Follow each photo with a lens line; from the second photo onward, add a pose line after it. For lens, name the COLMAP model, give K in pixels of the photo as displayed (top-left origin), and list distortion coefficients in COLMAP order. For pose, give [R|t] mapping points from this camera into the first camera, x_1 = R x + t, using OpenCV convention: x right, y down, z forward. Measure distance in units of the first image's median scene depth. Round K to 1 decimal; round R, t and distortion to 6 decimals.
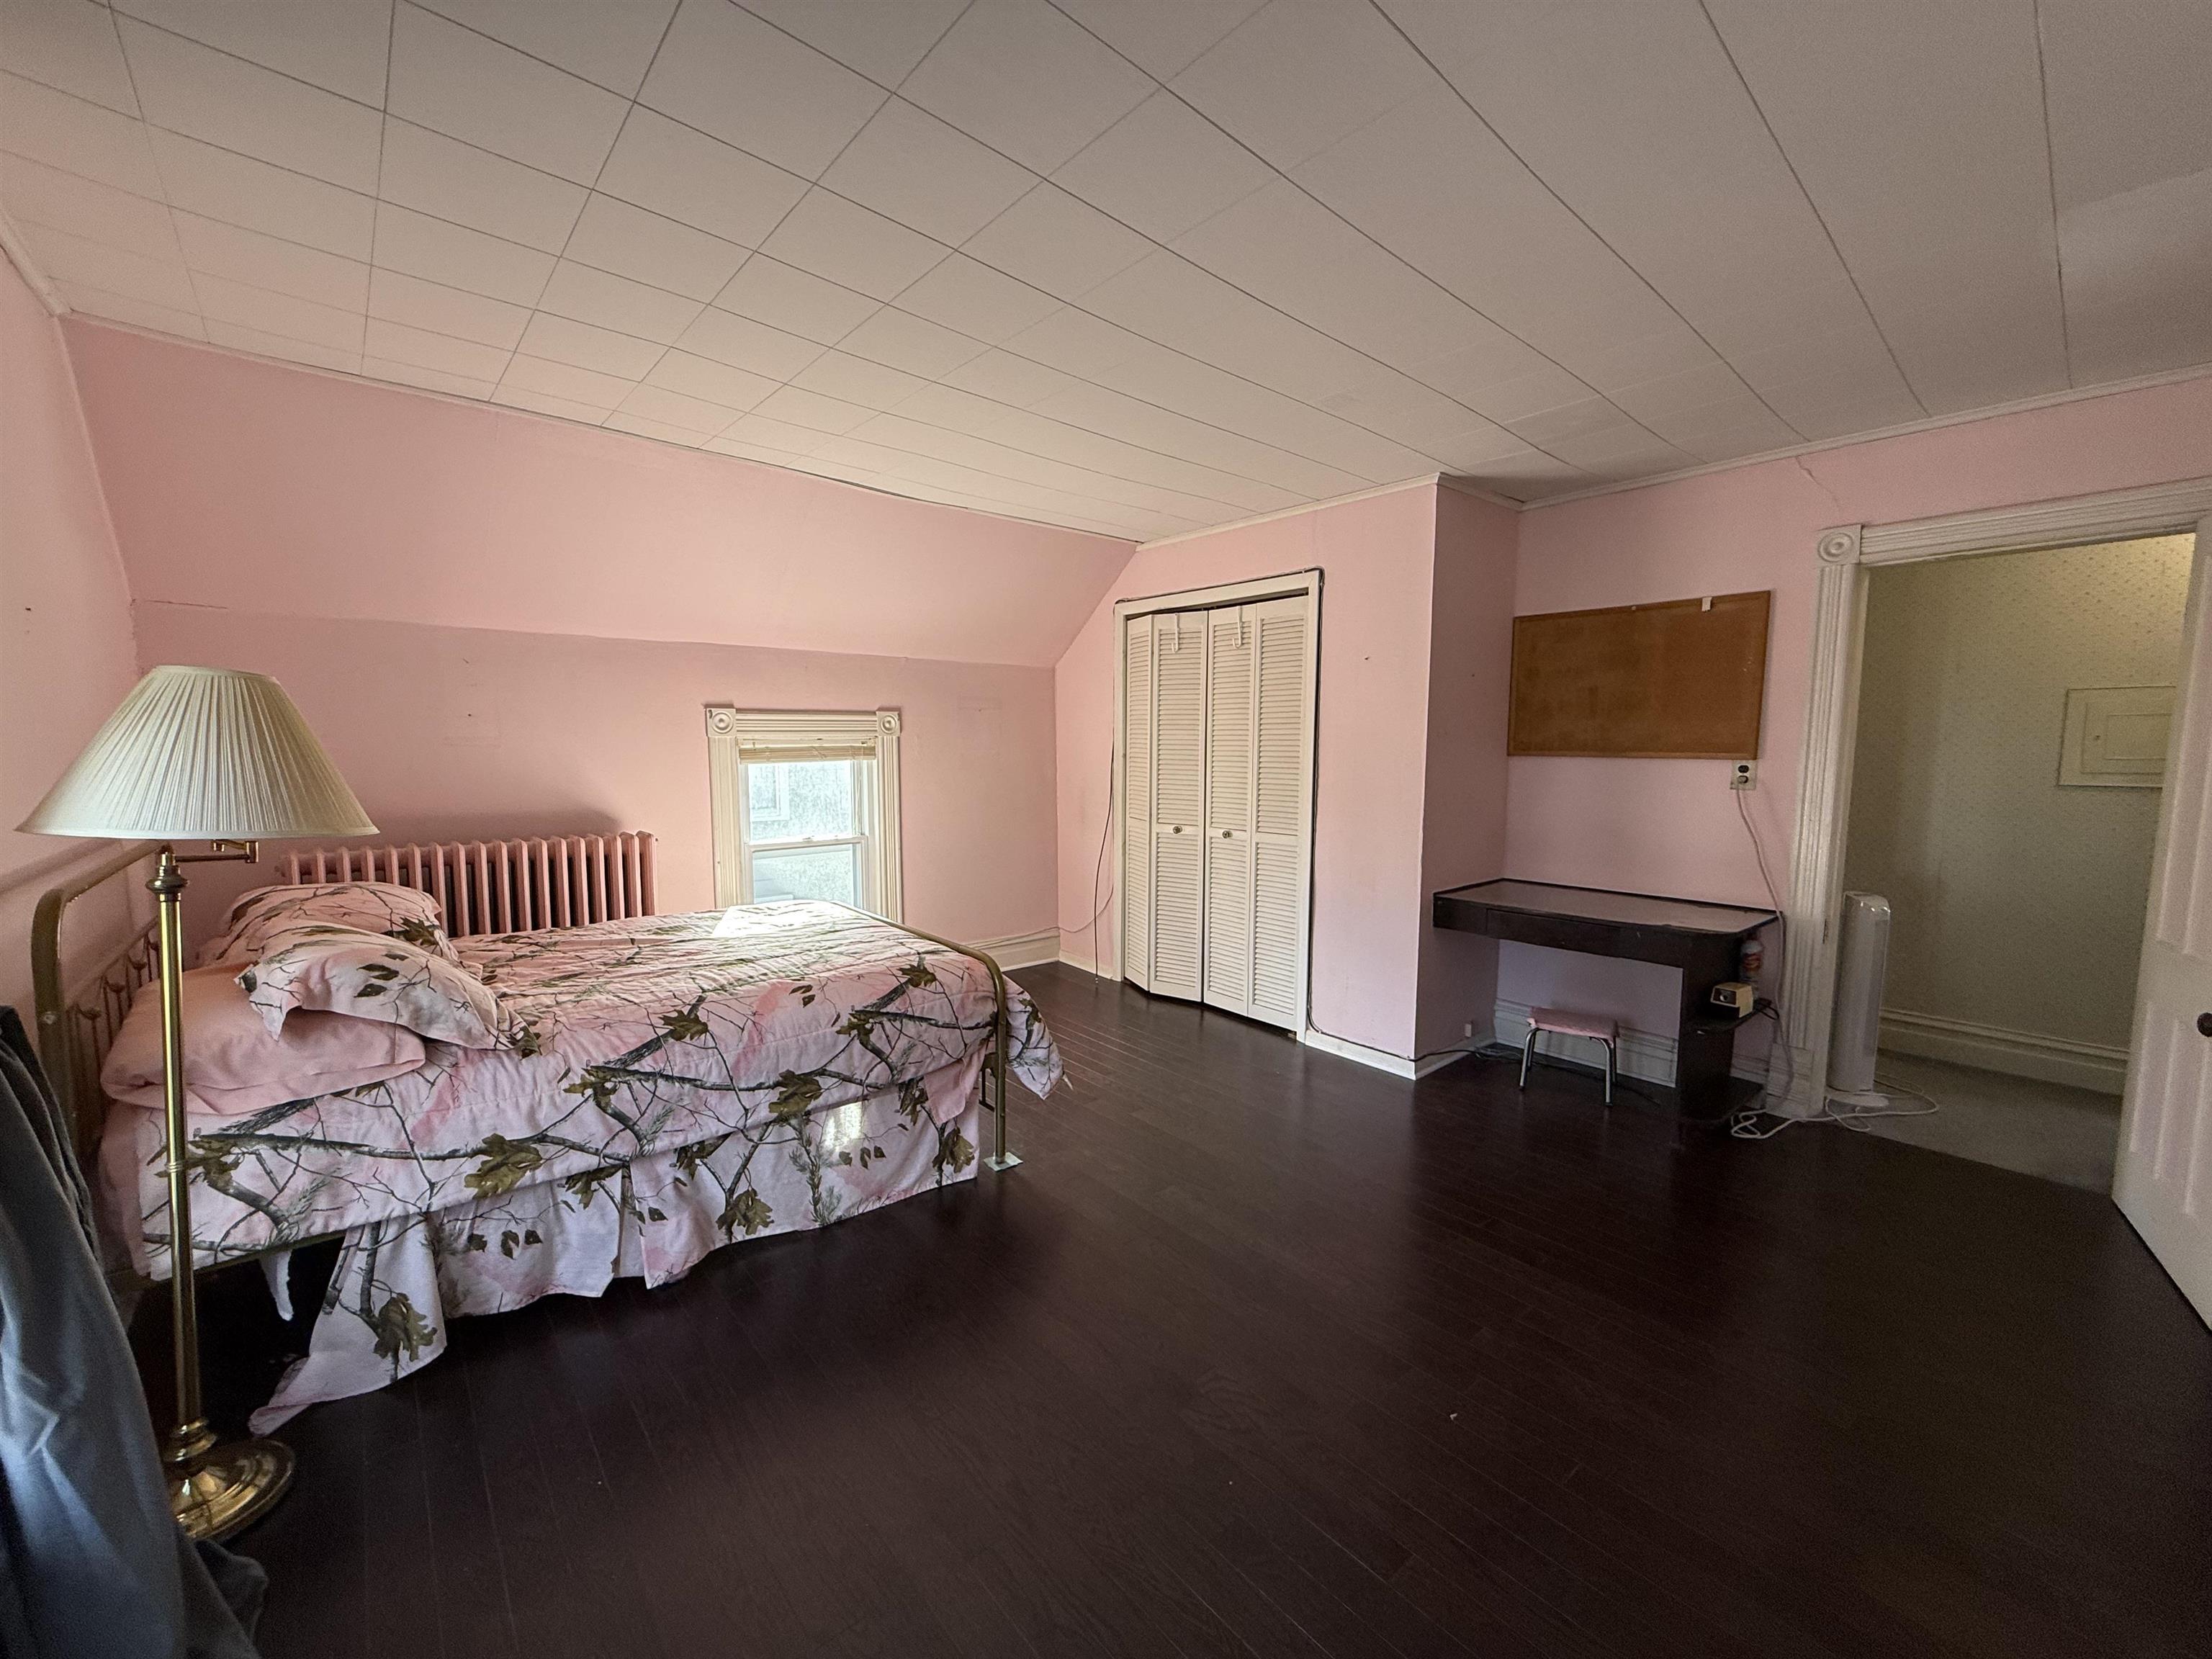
lens RADIAL K [[881.7, 0, 1098.7], [0, 881.7, 836.3], [0, 0, 1]] dist [0.002489, -0.000968]
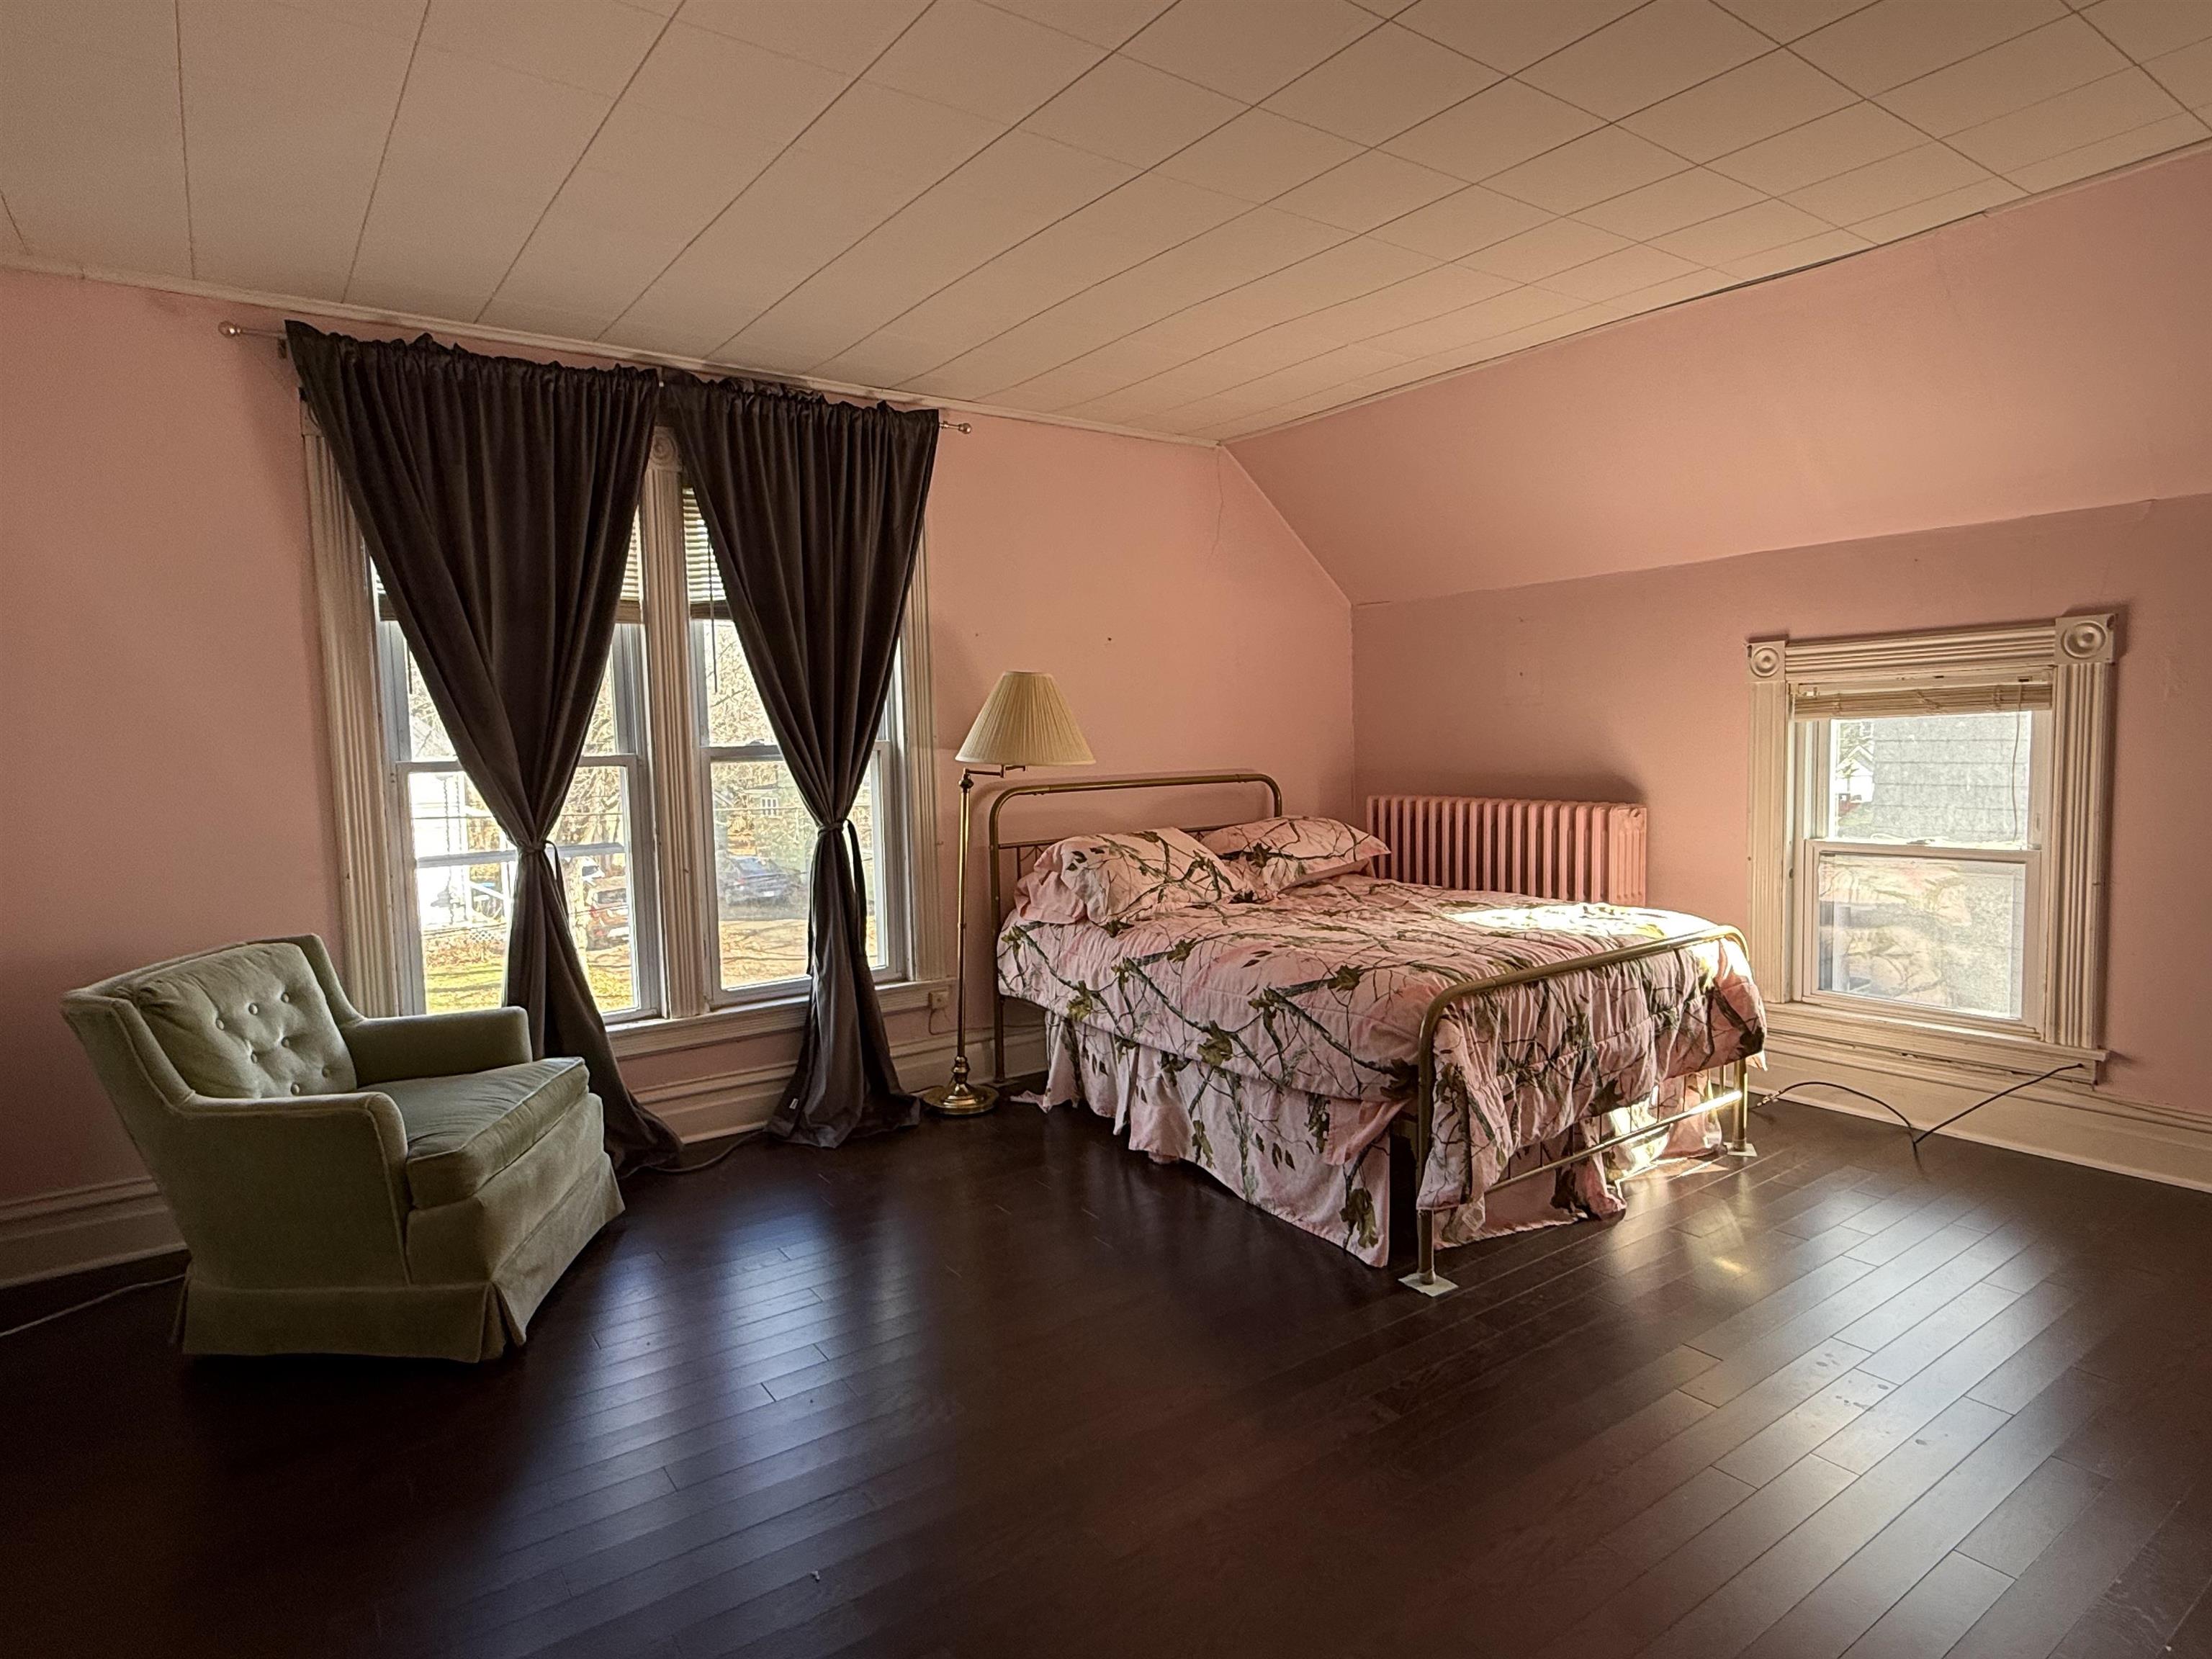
lens RADIAL K [[1242.0, 0, 1101.0], [0, 1242.0, 824.6], [0, 0, 1]] dist [0.002251, 0.000107]
pose [[-0.102623, 0.073750, -0.991983, 1.029154], [-0.076718, 0.993690, 0.081814, -0.065501], [0.991757, 0.084499, -0.096318, 0.950226]]
